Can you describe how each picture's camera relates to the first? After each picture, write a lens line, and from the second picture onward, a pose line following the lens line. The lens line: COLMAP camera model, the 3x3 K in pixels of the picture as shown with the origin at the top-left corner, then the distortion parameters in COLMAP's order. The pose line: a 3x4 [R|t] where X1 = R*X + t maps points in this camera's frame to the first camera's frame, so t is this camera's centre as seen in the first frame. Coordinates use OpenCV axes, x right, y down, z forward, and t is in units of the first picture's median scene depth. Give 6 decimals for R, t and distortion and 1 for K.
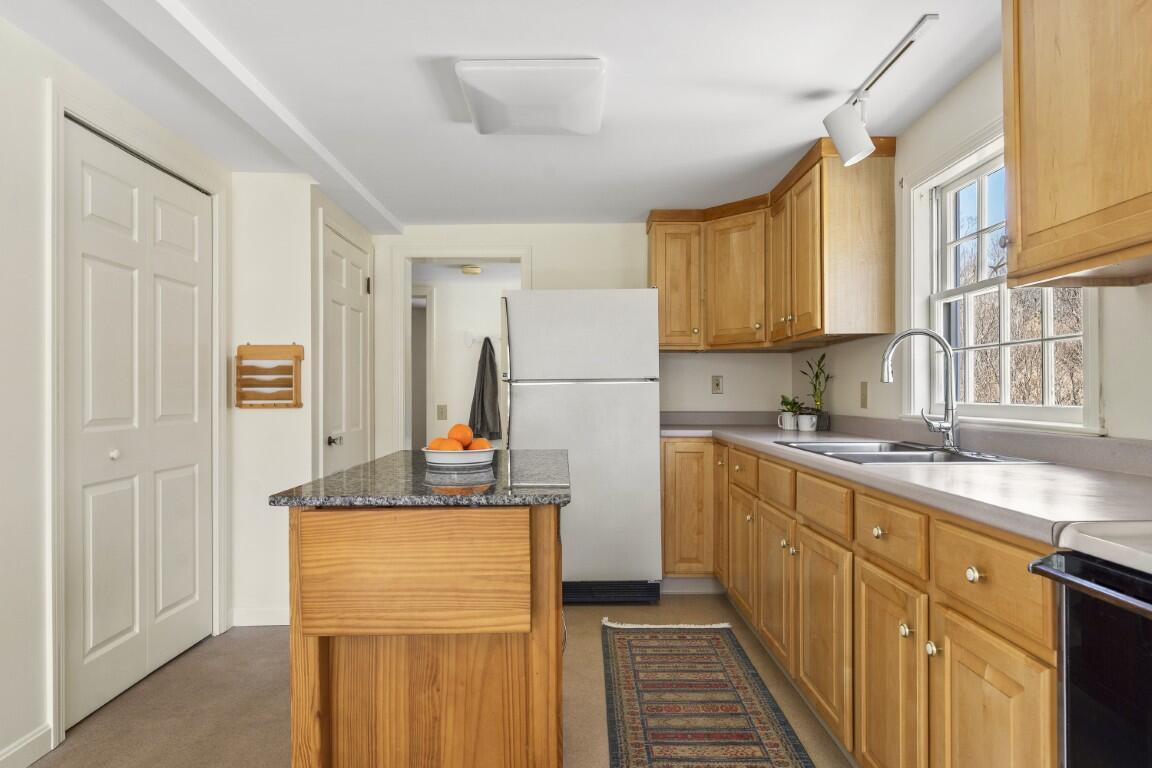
lens RADIAL K [[666.0, 0, 572.2], [0, 666.0, 390.7], [0, 0, 1]] dist [-0.006363, 0.001793]
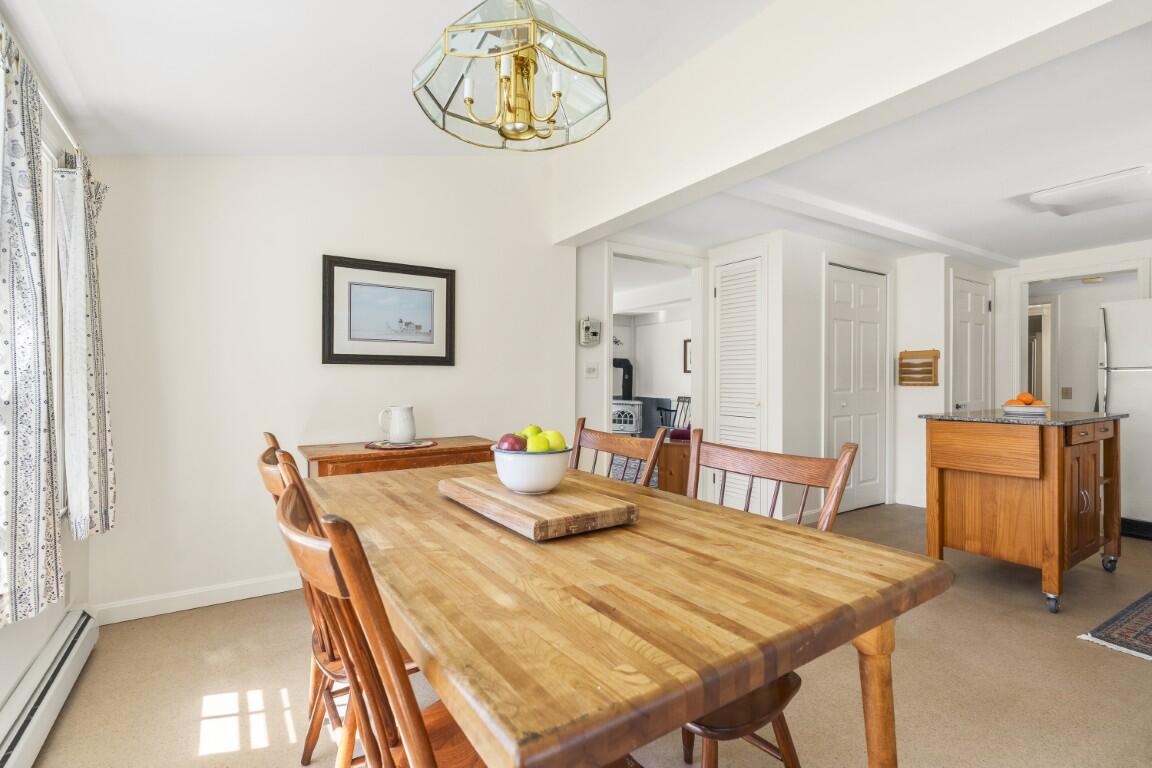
lens RADIAL K [[539.2, 0, 575.4], [0, 539.2, 384.8], [0, 0, 1]] dist [-0.000926, 0.000344]
pose [[0.546908, 0.010498, -0.837127, 0.274995], [0.000626, 0.999916, 0.012949, 0.004020], [0.837193, -0.007605, 0.546855, -0.609607]]
